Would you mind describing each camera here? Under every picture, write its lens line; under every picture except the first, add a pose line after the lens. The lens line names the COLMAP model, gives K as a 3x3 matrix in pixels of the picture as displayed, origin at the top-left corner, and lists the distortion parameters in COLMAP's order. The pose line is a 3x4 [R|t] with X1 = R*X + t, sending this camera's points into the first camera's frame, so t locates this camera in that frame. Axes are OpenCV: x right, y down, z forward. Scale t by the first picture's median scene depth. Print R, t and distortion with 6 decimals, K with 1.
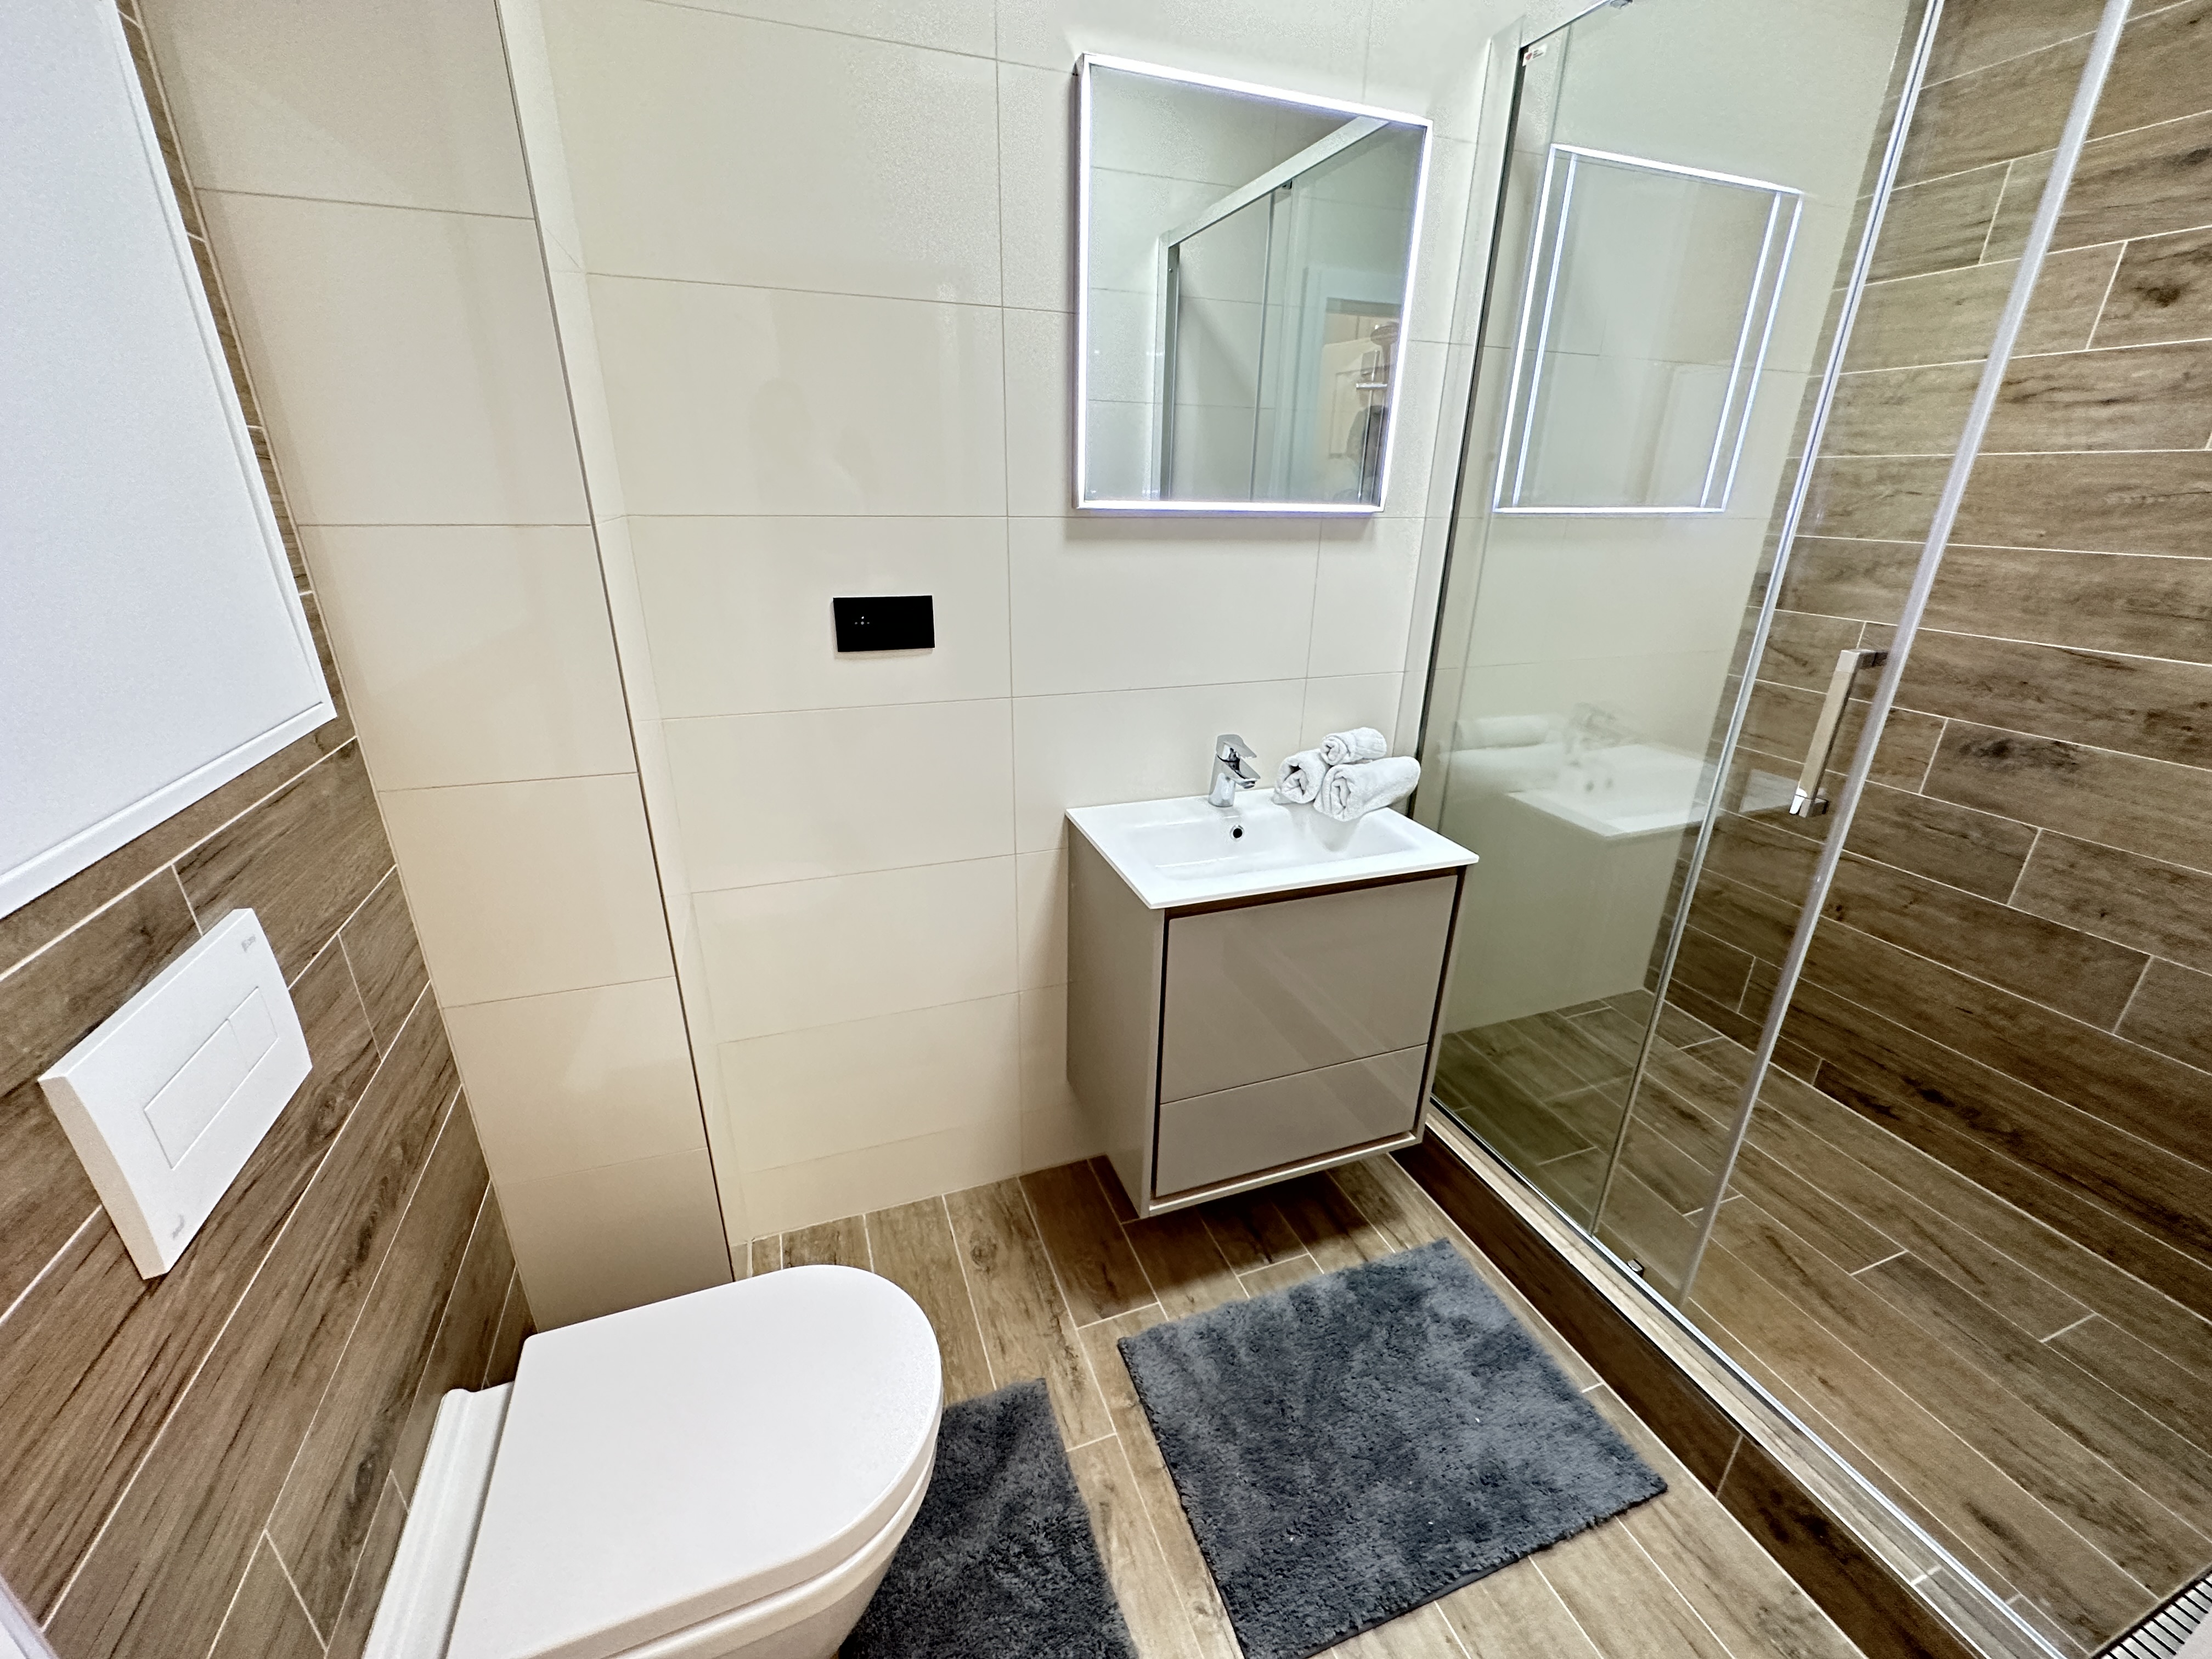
lens RADIAL K [[887.4, 0, 1104.6], [0, 887.4, 831.3], [0, 0, 1]] dist [-0.001351, -0.000140]
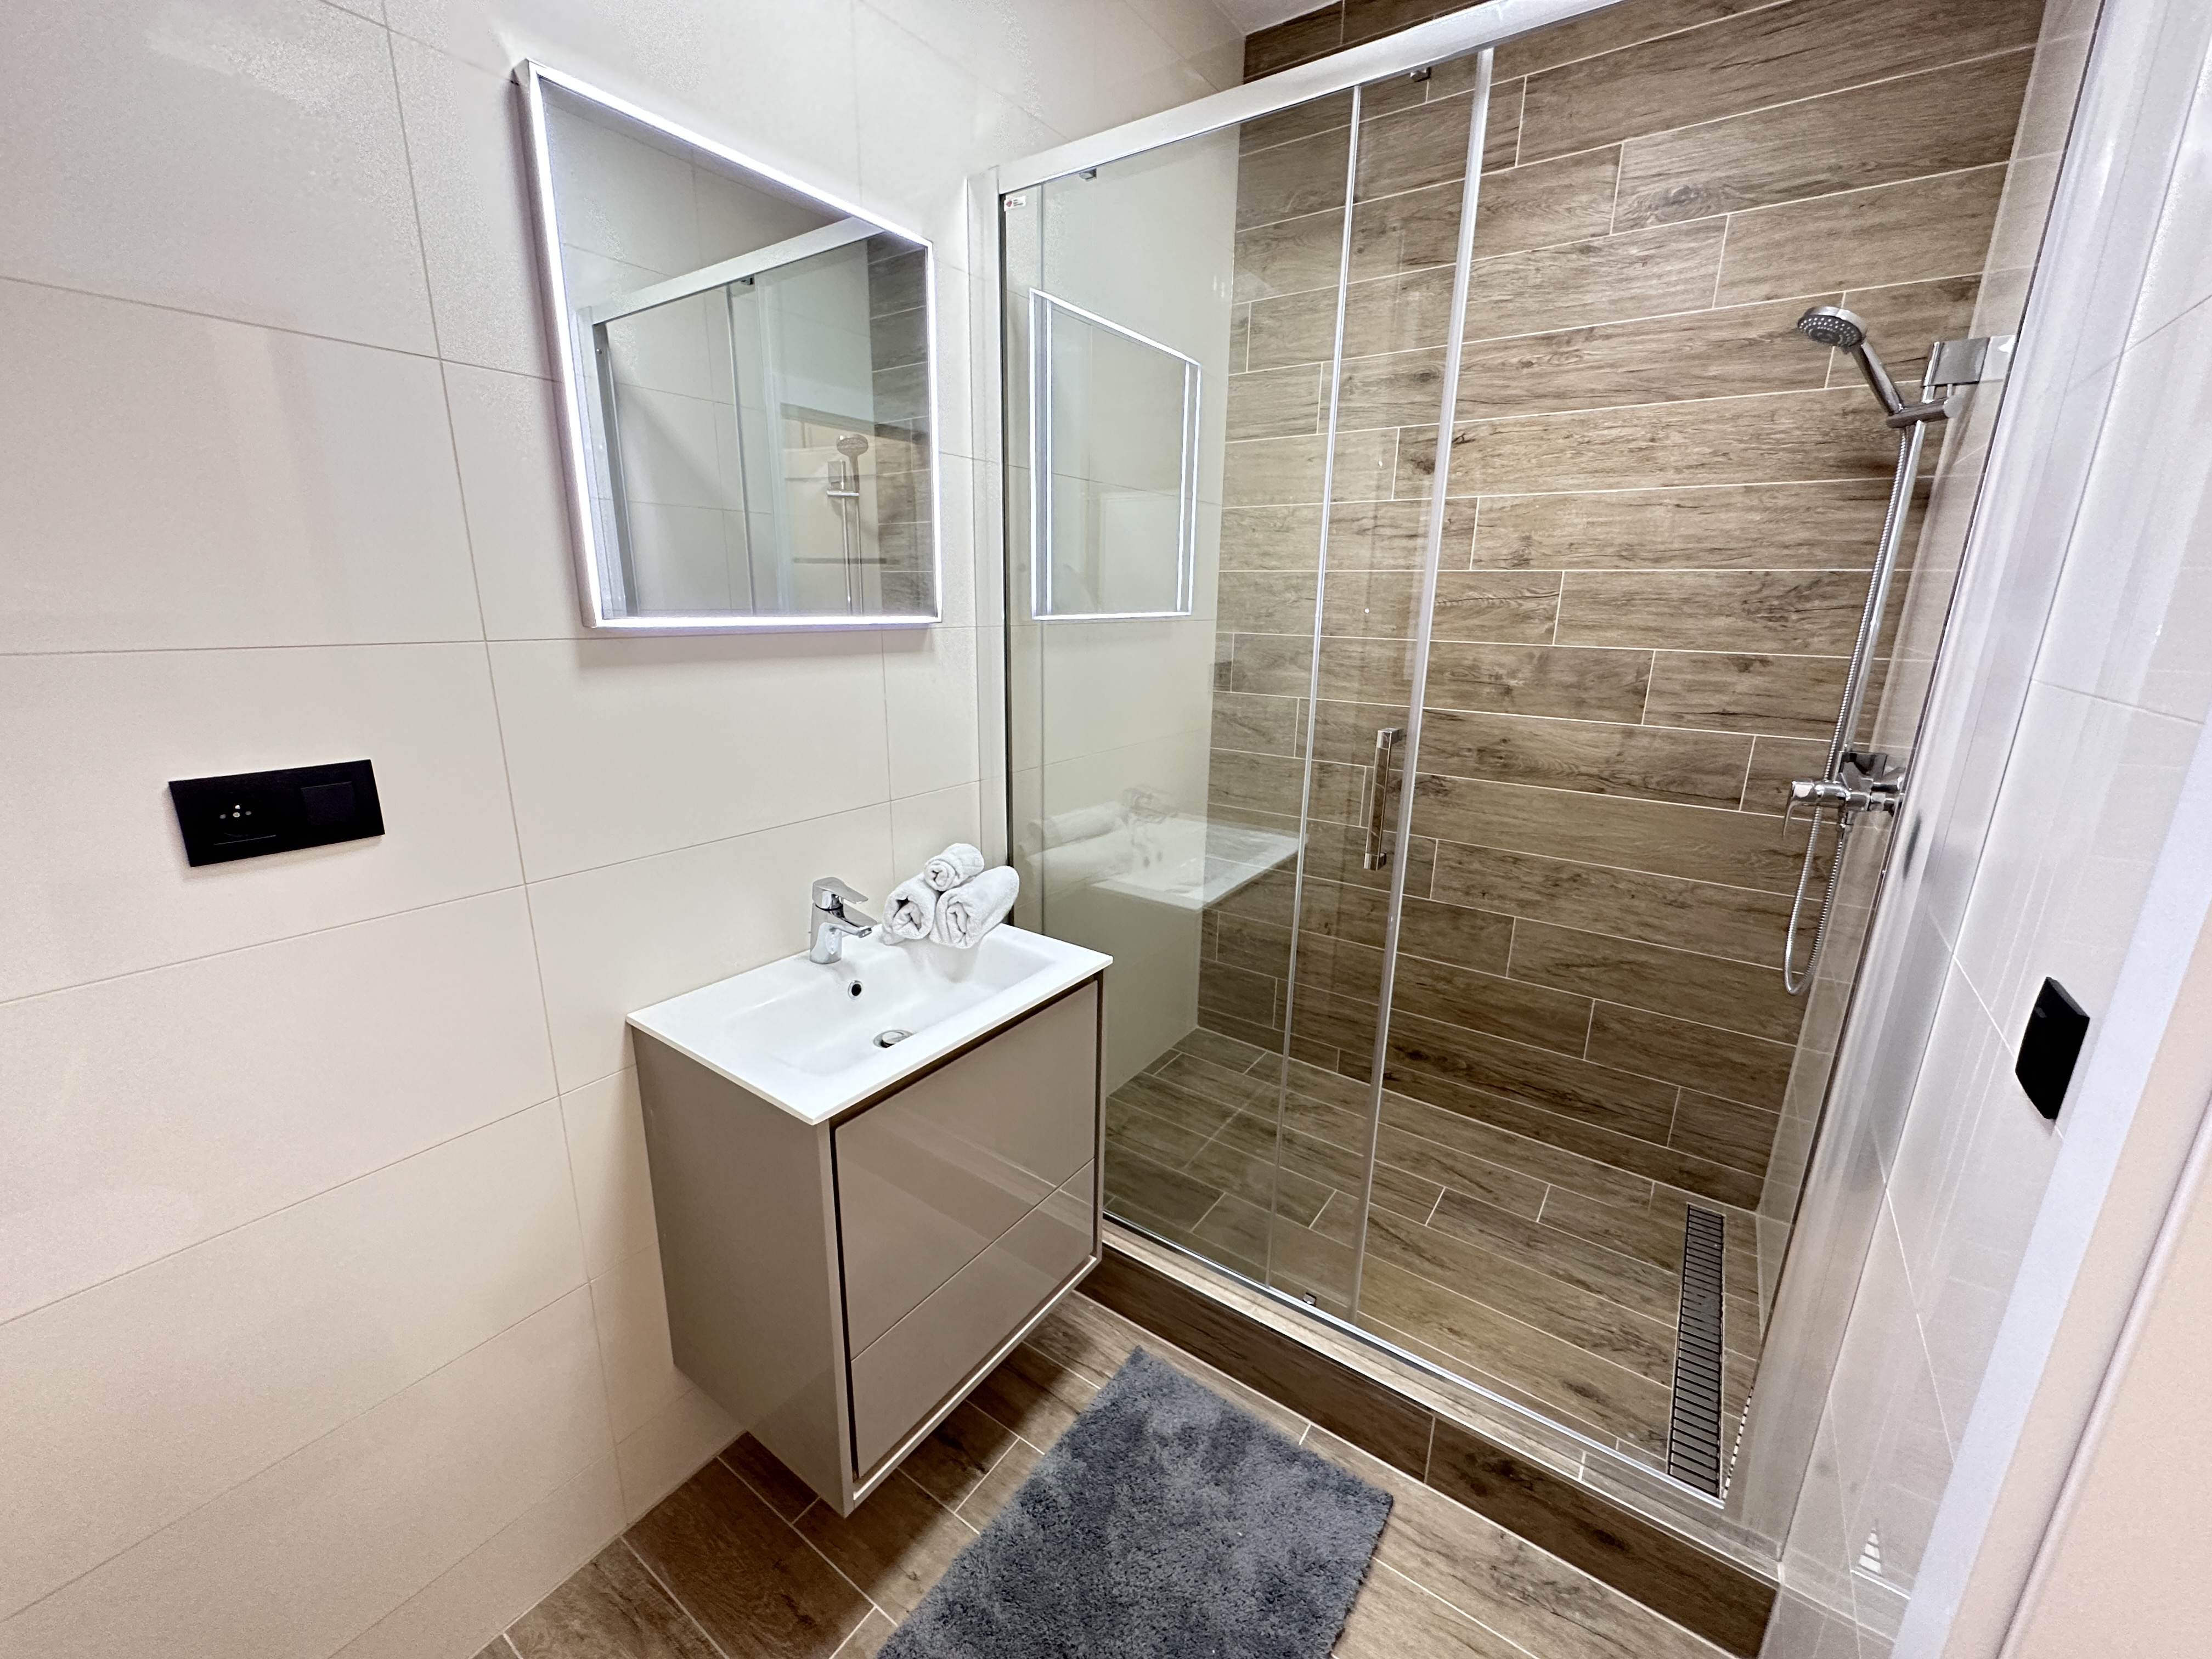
lens RADIAL K [[887.4, 0, 1104.6], [0, 887.4, 831.3], [0, 0, 1]] dist [-0.001351, -0.000140]
pose [[0.823012, -0.148901, 0.548161, -0.098968], [0.204733, 0.977927, -0.041746, -0.062781], [-0.529845, 0.146584, 0.835330, 0.138661]]
